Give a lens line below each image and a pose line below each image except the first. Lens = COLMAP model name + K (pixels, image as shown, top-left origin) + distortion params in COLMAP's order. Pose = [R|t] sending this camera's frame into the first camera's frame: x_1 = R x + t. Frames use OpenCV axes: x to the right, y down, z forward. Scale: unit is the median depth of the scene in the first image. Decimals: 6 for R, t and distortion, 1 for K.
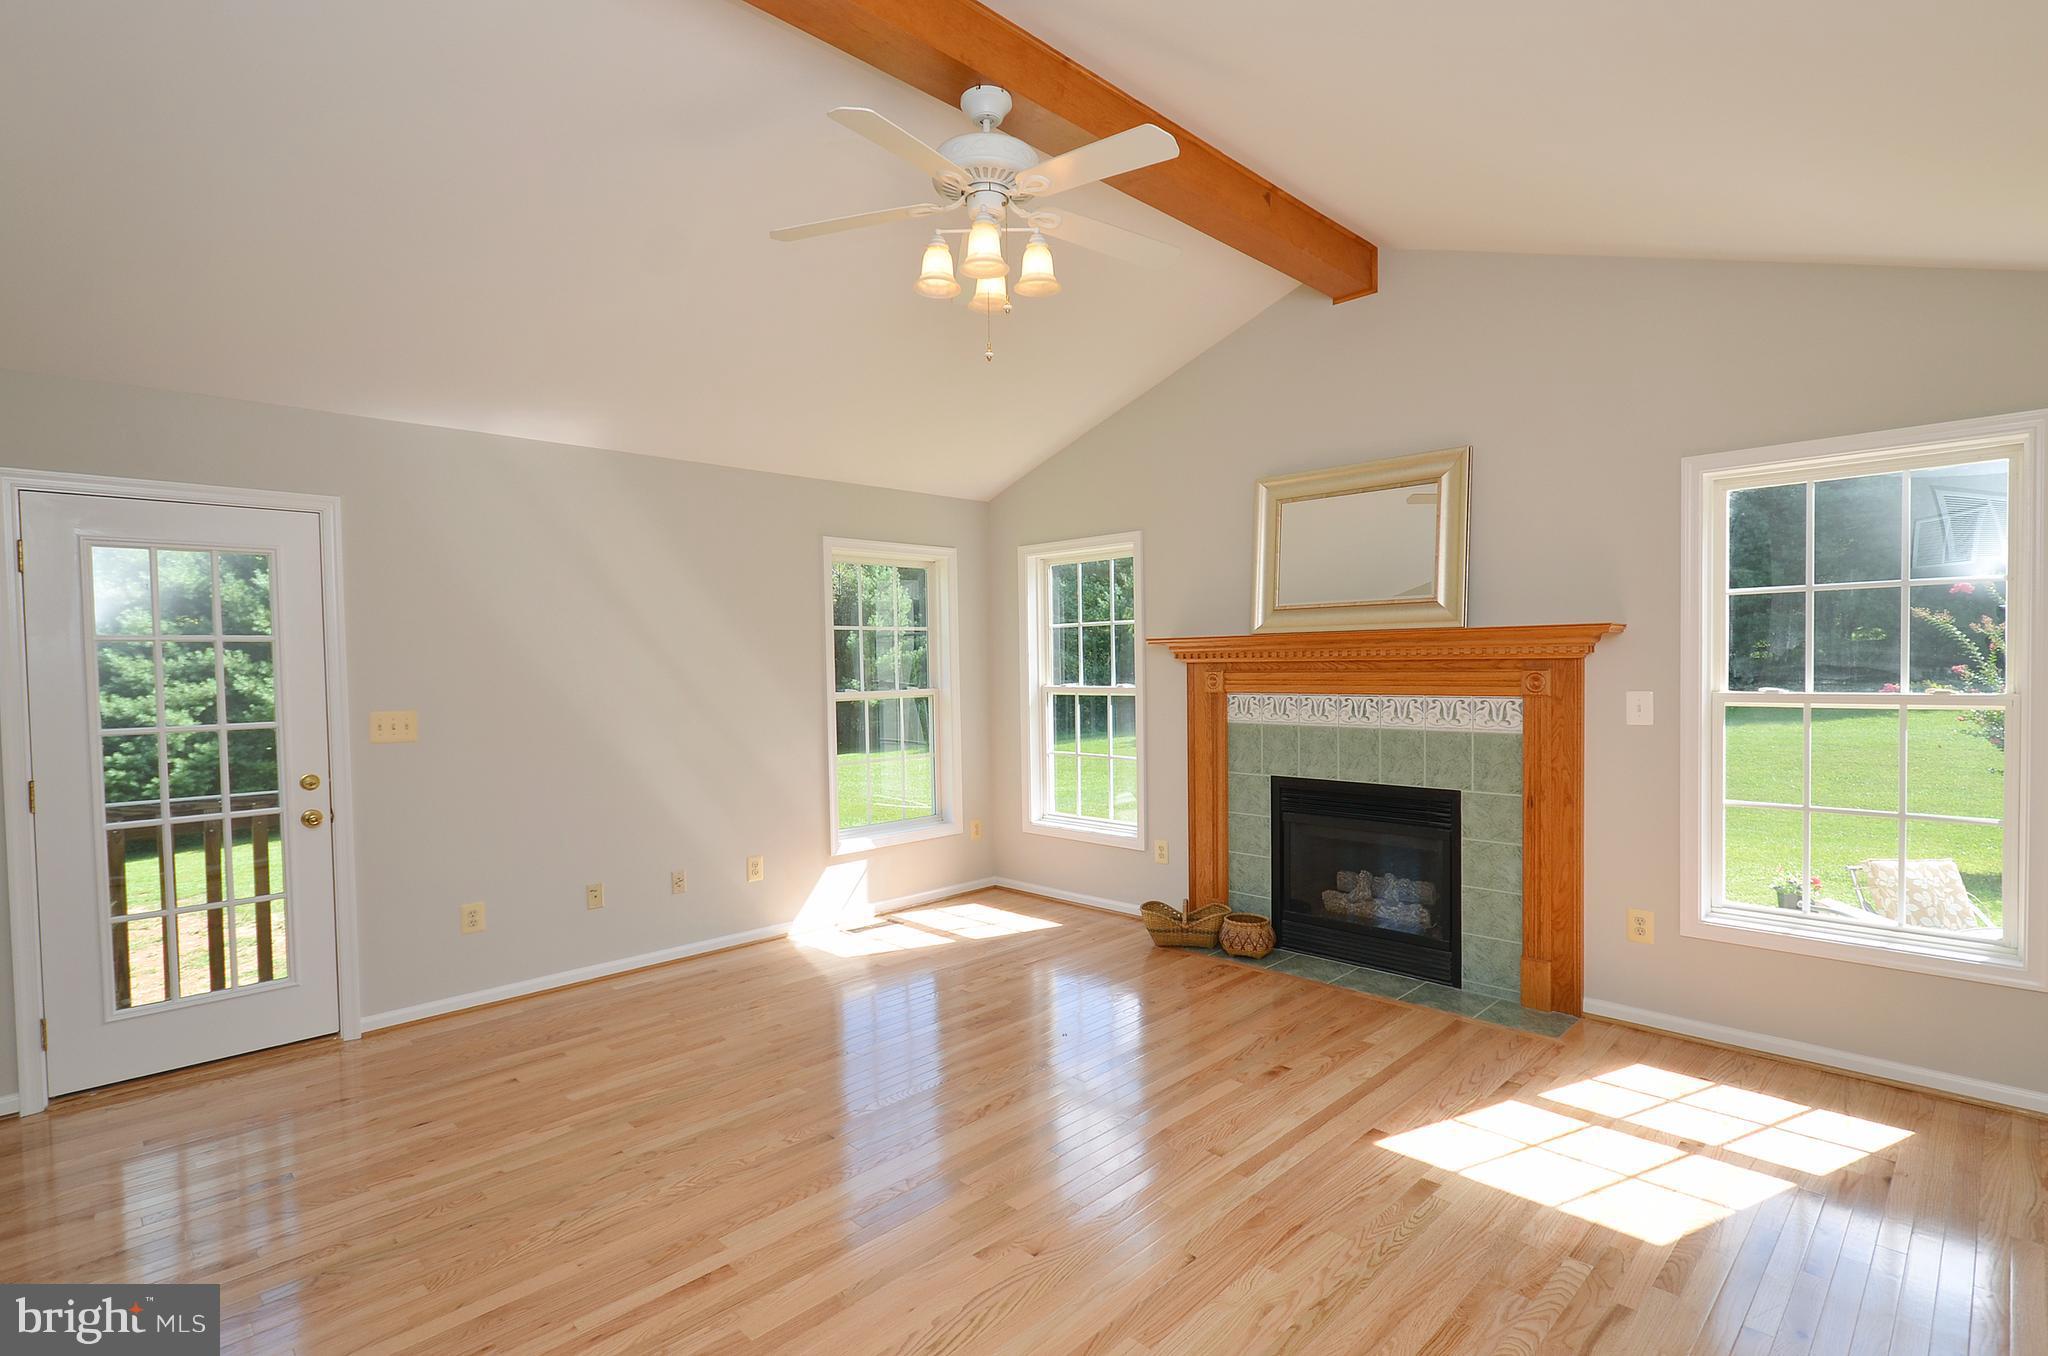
lens RADIAL K [[983.6, 0, 1024.0], [0, 983.6, 678.0], [0, 0, 1]] dist [-0.003855, -0.000330]
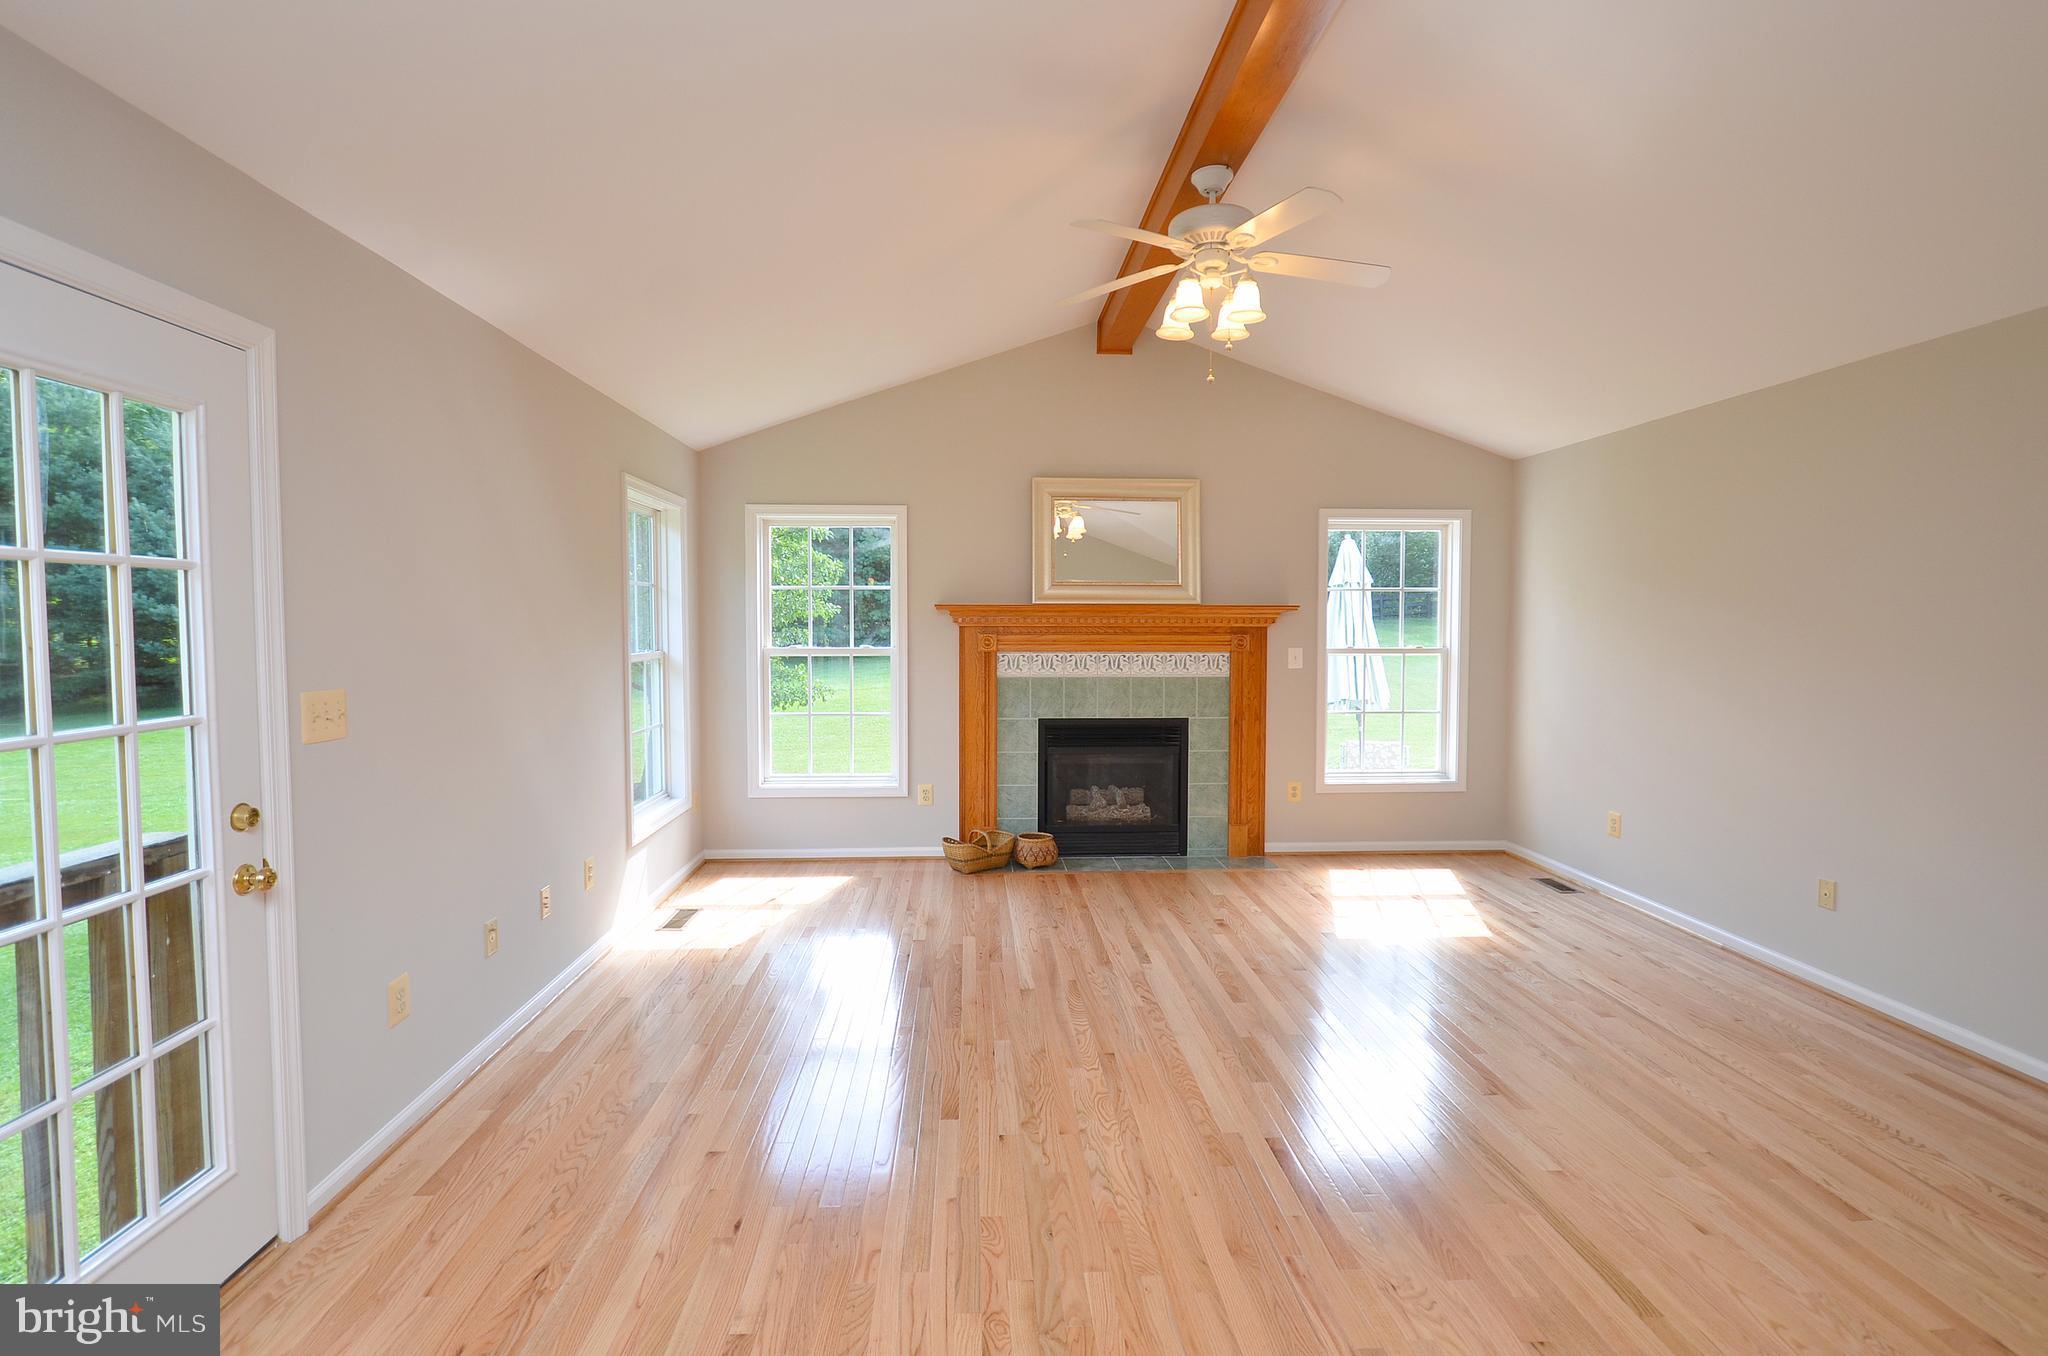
lens RADIAL K [[942.2, 0, 1020.8], [0, 942.2, 635.8], [0, 0, 1]] dist [-0.001147, -0.000123]
pose [[0.664788, 0.005737, 0.747010, -0.722018], [-0.000932, 0.999976, -0.006851, 0.004000], [-0.747032, 0.003858, 0.664777, 0.253828]]
